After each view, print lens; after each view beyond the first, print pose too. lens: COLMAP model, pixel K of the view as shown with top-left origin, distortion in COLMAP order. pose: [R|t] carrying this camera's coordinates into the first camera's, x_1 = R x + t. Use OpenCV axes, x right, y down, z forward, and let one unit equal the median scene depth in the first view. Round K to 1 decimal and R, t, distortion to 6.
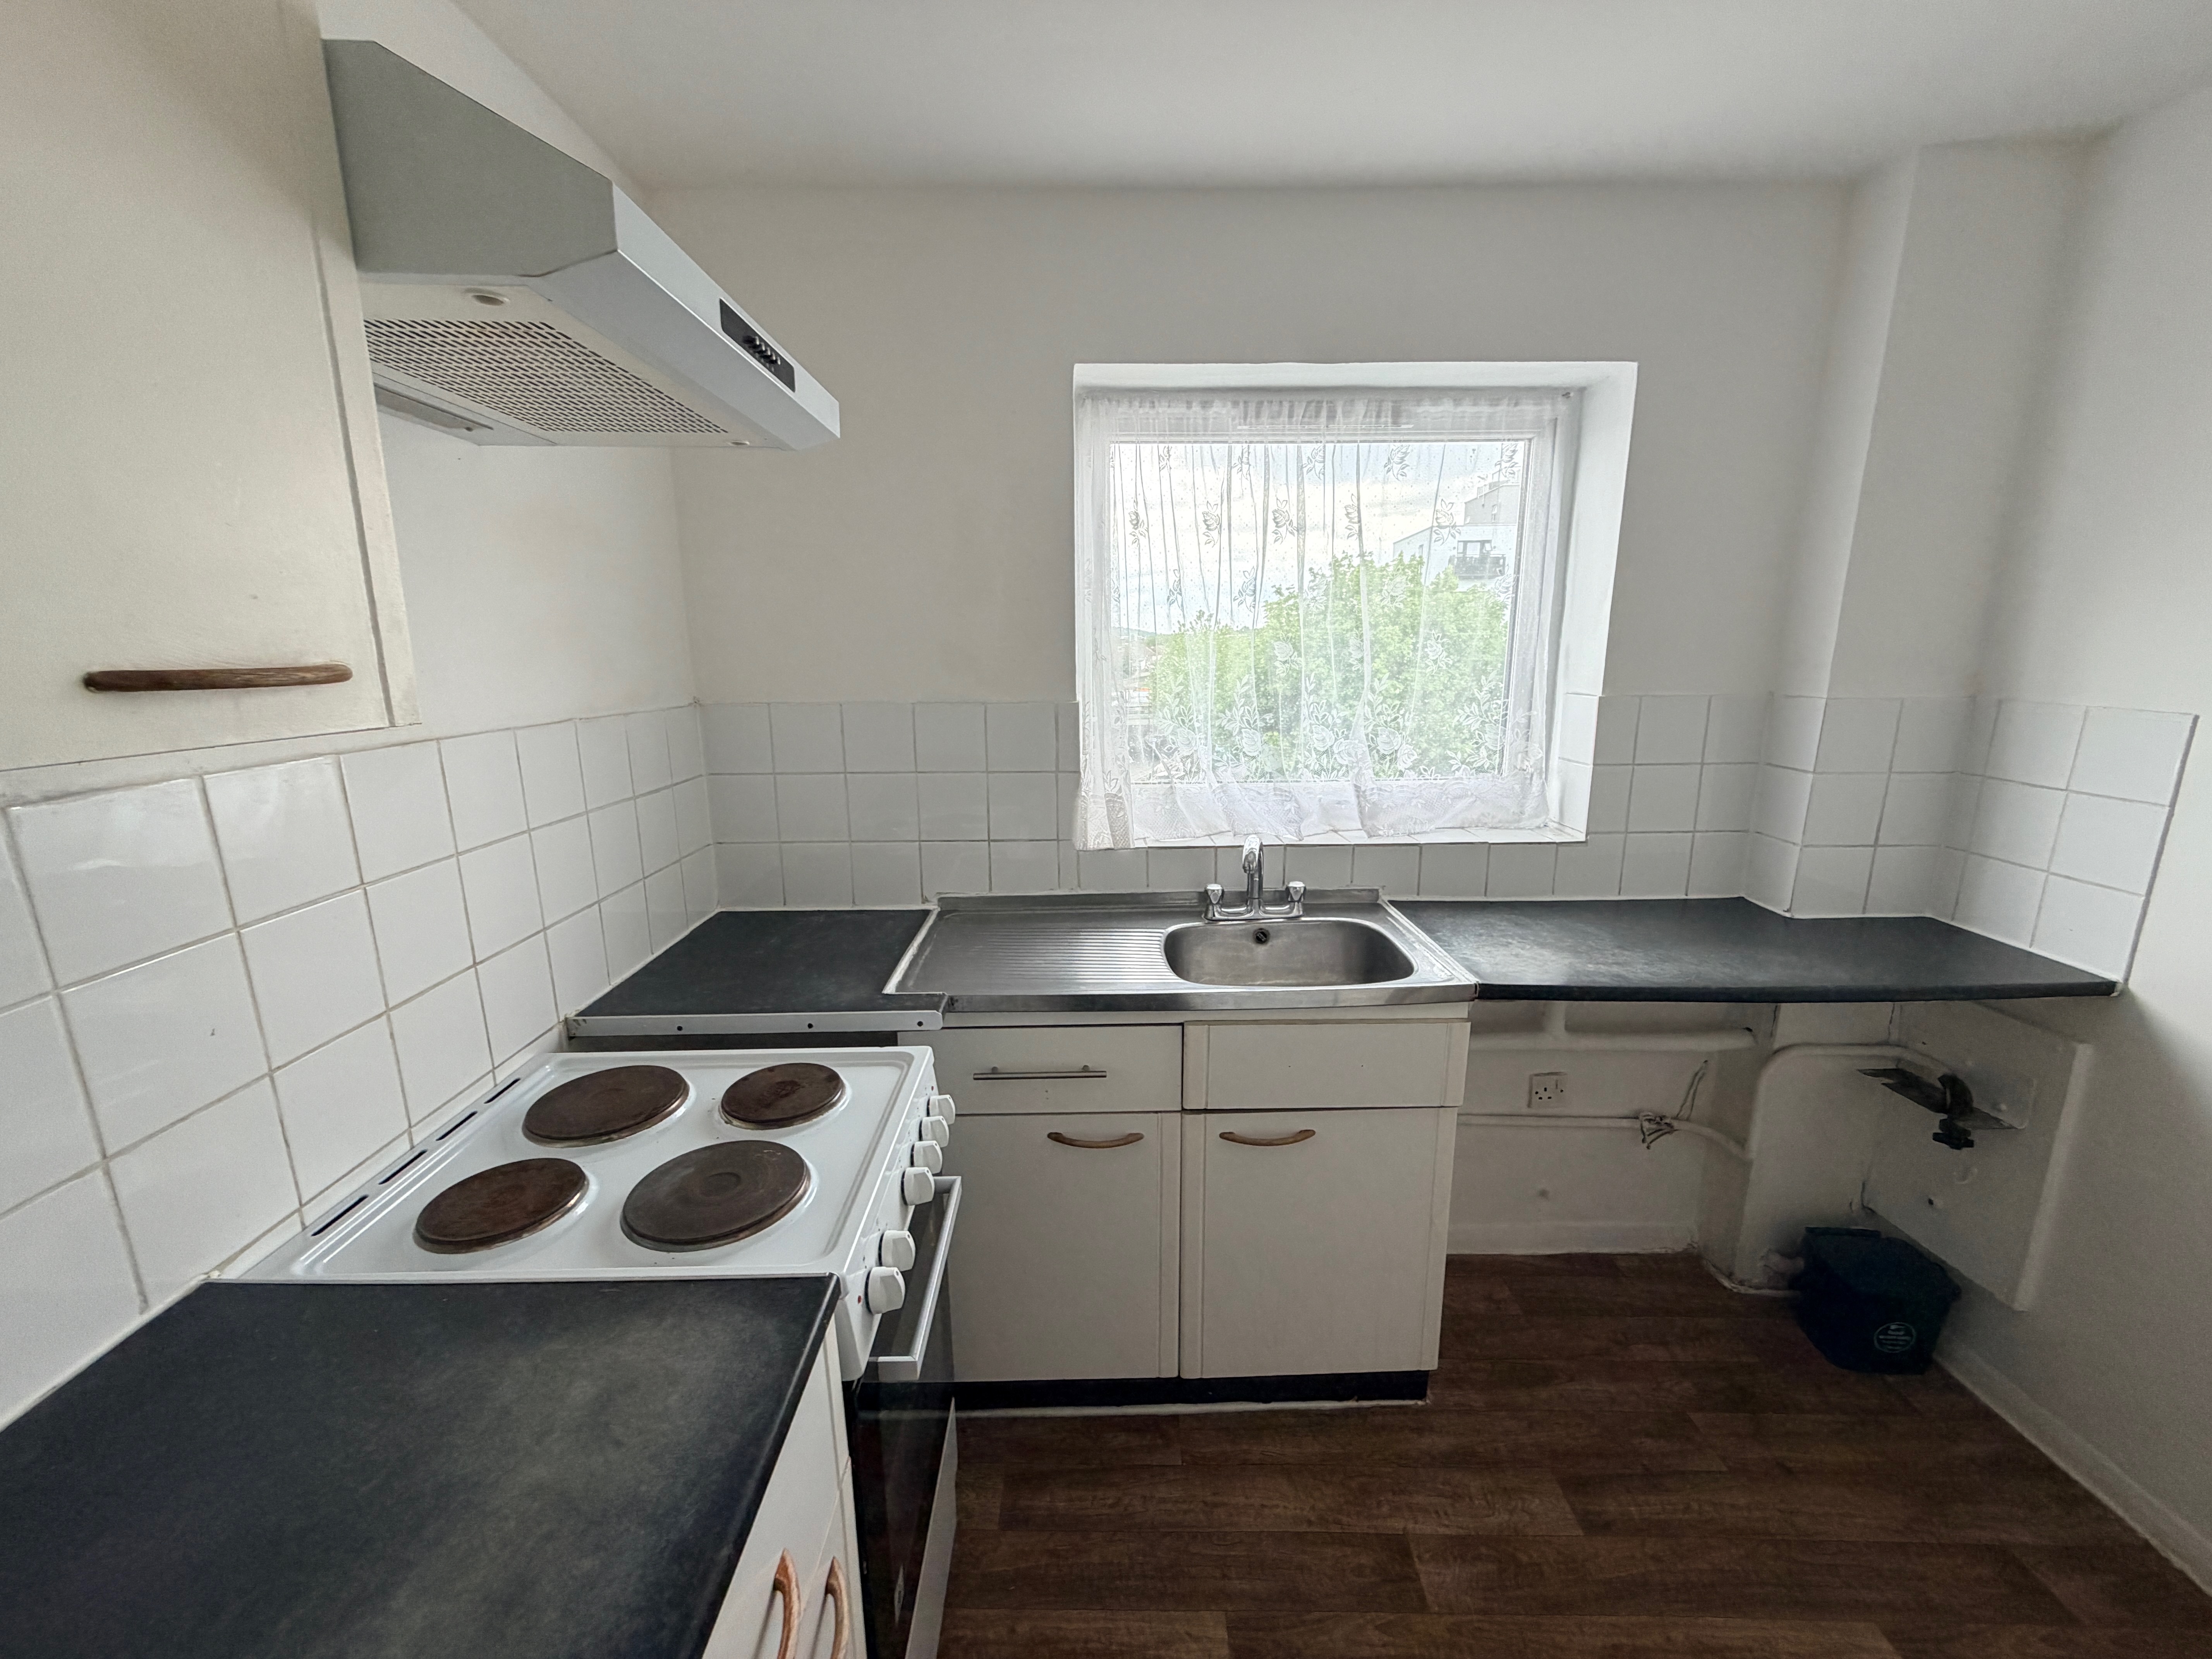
lens RADIAL K [[880.0, 0, 1096.6], [0, 880.0, 830.2], [0, 0, 1]] dist [-0.000918, -0.000342]
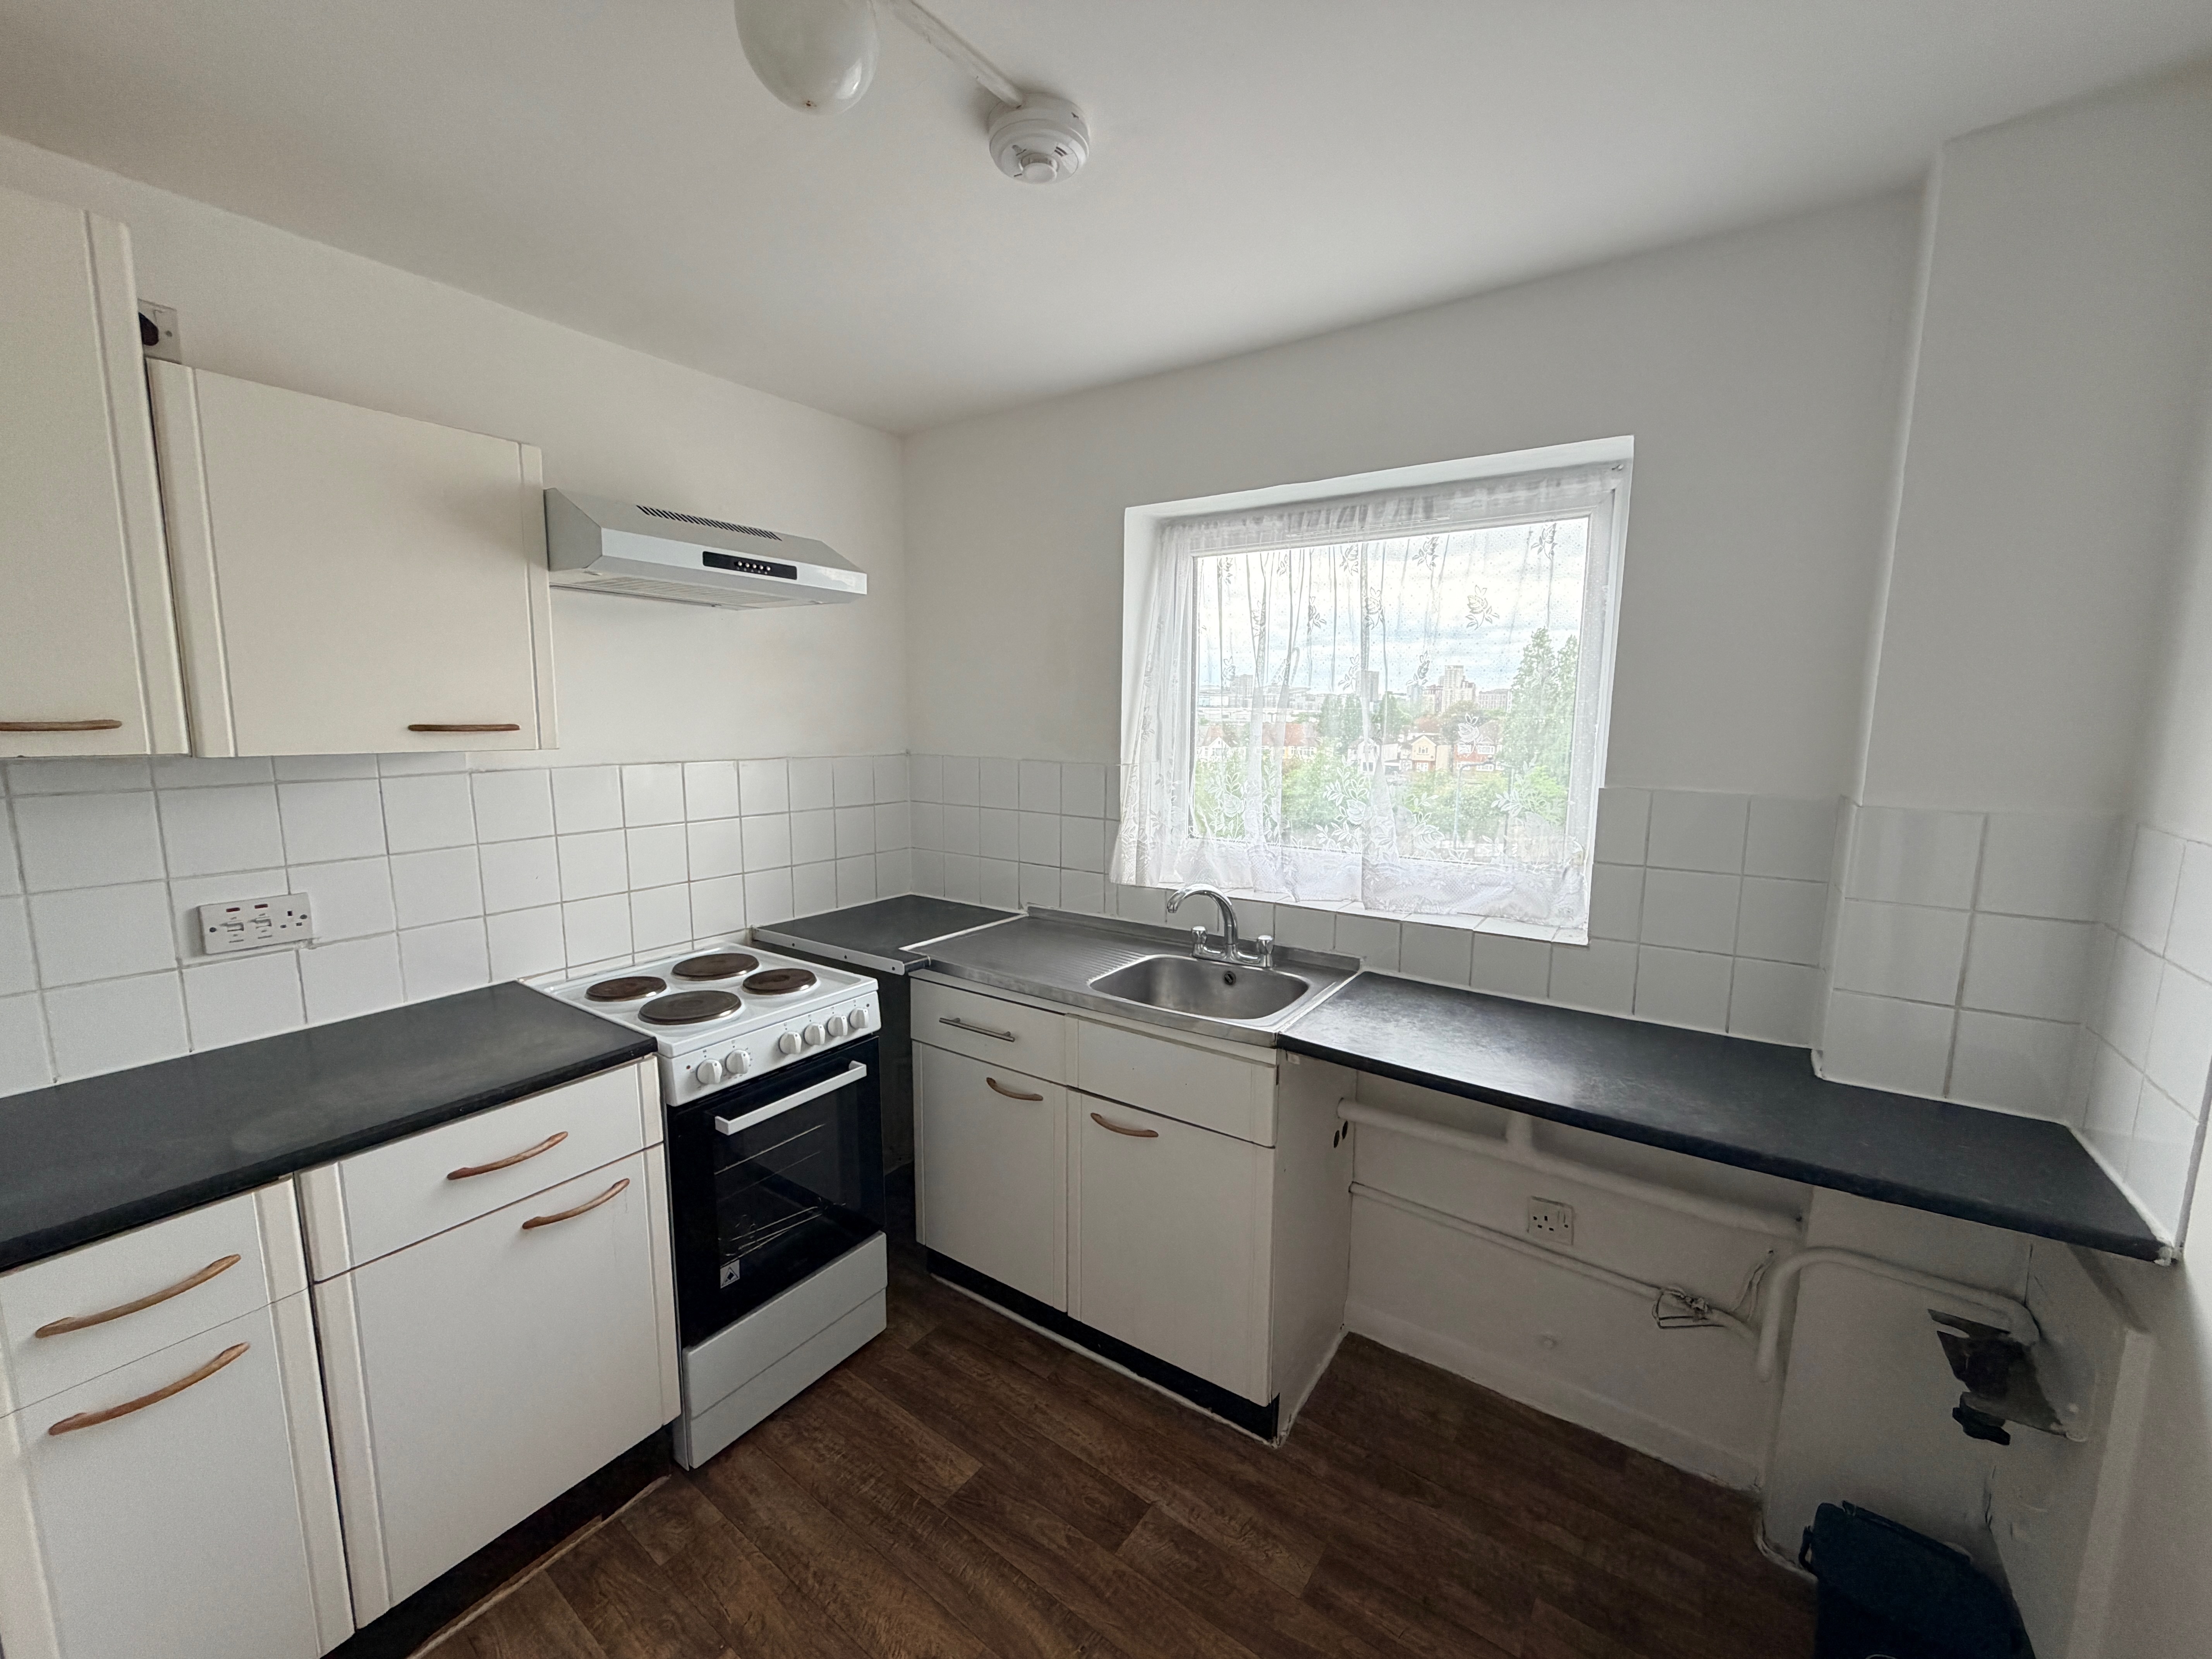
lens RADIAL K [[880.0, 0, 1096.6], [0, 880.0, 830.2], [0, 0, 1]] dist [-0.000918, -0.000342]
pose [[0.815315, 0.092884, -0.571518, 0.707159], [-0.134835, 0.990370, -0.031396, -0.009662], [0.563099, 0.102659, 0.819988, -0.043968]]
